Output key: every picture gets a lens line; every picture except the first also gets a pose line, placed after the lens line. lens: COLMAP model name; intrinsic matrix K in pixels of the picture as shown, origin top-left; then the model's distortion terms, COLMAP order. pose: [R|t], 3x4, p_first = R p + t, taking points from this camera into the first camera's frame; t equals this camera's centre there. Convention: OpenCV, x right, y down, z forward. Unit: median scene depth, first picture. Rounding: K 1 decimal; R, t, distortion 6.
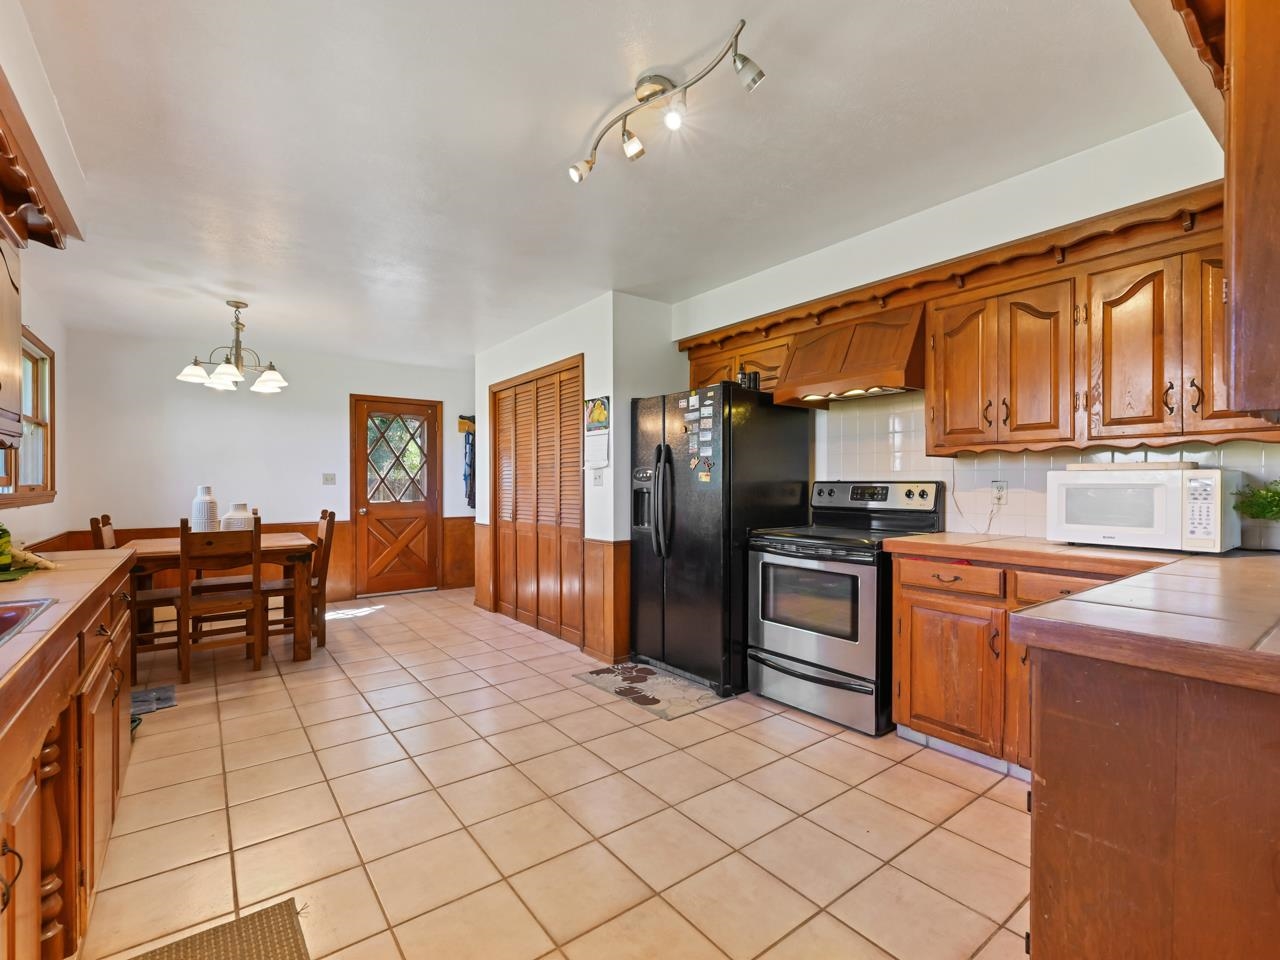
lens RADIAL K [[583.3, 0, 637.3], [0, 583.3, 486.0], [0, 0, 1]] dist [-0.003596, -0.000689]
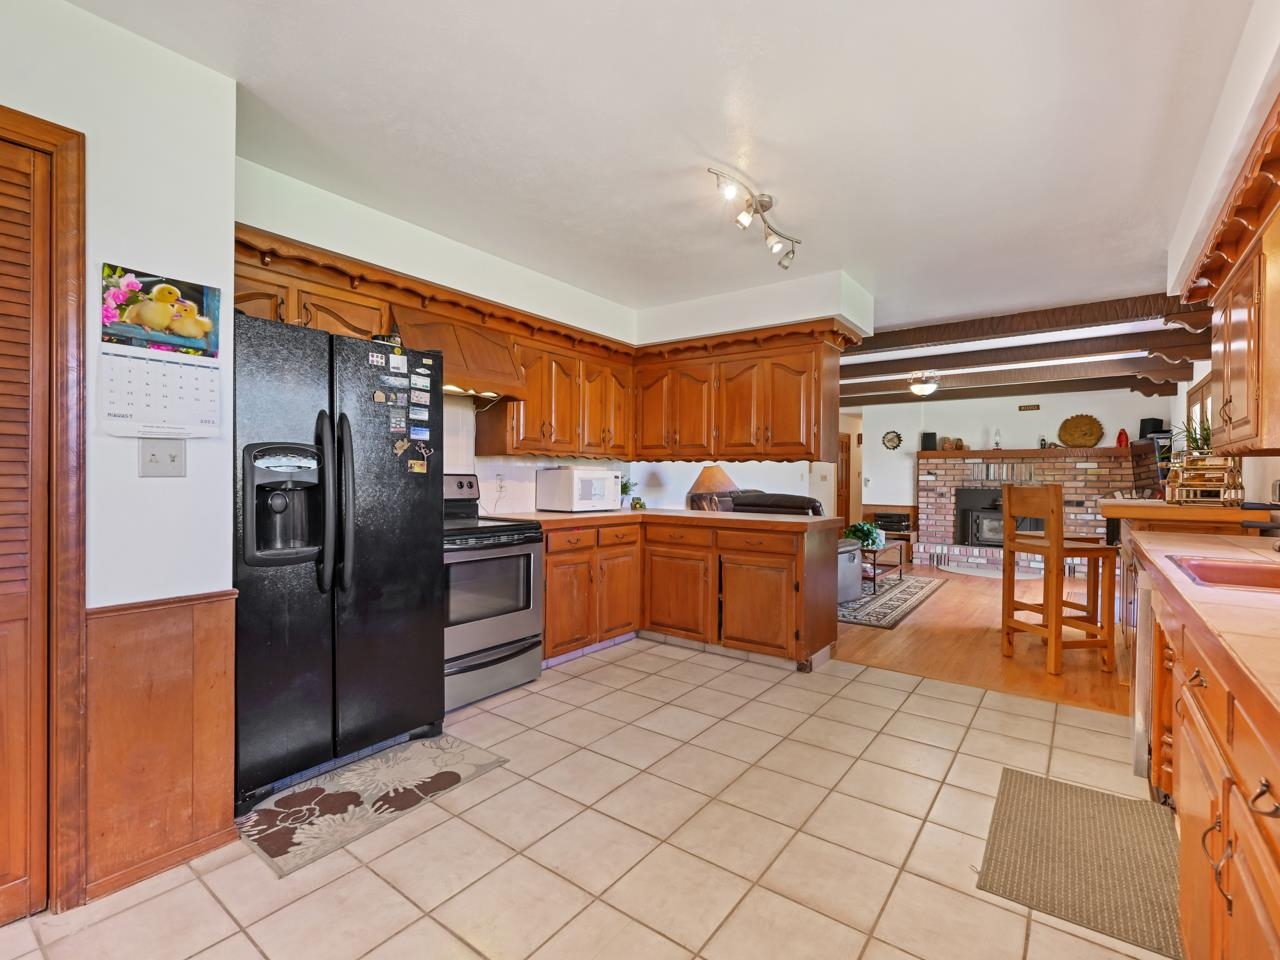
lens RADIAL K [[583.3, 0, 643.7], [0, 583.3, 481.3], [0, 0, 1]] dist [-0.003596, -0.000689]
pose [[-0.277571, -0.006387, 0.960684, -0.697222], [-0.005709, 0.999971, 0.004999, -0.001629], [-0.960688, -0.004096, -0.277599, 0.917134]]
